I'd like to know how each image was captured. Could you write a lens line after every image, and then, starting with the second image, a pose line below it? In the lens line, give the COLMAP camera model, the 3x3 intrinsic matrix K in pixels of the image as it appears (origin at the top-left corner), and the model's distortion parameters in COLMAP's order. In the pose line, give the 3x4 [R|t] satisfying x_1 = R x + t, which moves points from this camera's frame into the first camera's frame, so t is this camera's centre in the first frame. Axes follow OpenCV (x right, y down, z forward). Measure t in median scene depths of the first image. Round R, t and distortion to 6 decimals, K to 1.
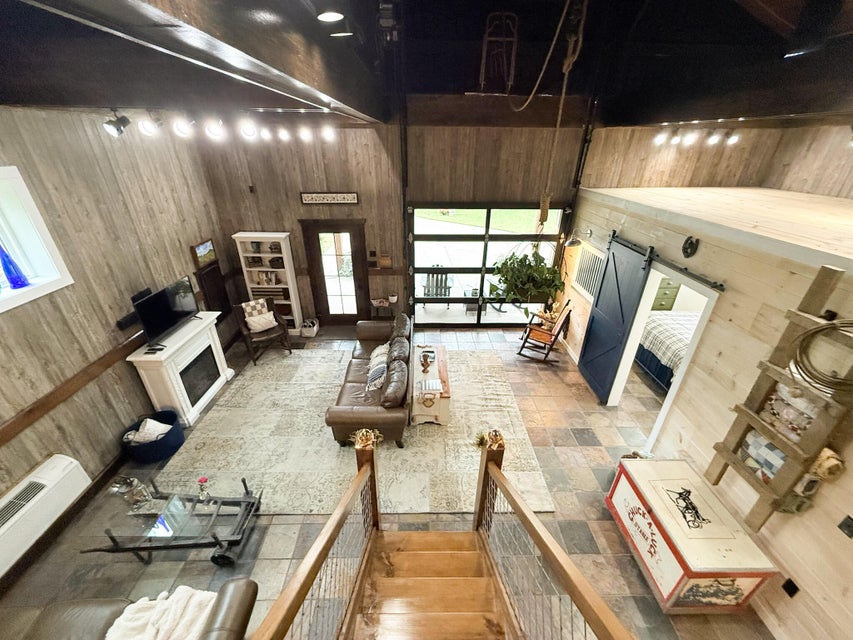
lens RADIAL K [[342.1, 0, 428.0], [0, 342.1, 320.9], [0, 0, 1]] dist [-0.000301, -0.000362]
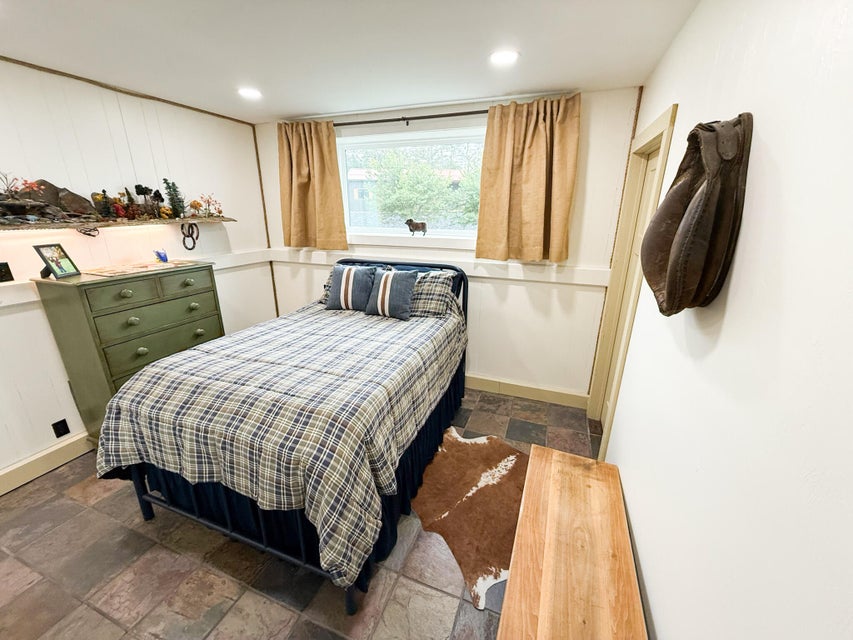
lens RADIAL K [[342.1, 0, 427.5], [0, 342.1, 319.5], [0, 0, 1]] dist [-0.000301, -0.000362]
pose [[0.377678, -0.293378, 0.878230, 0.508971], [0.424927, 0.897619, 0.117117, 0.007689], [-0.822676, 0.328952, 0.463675, 0.673964]]
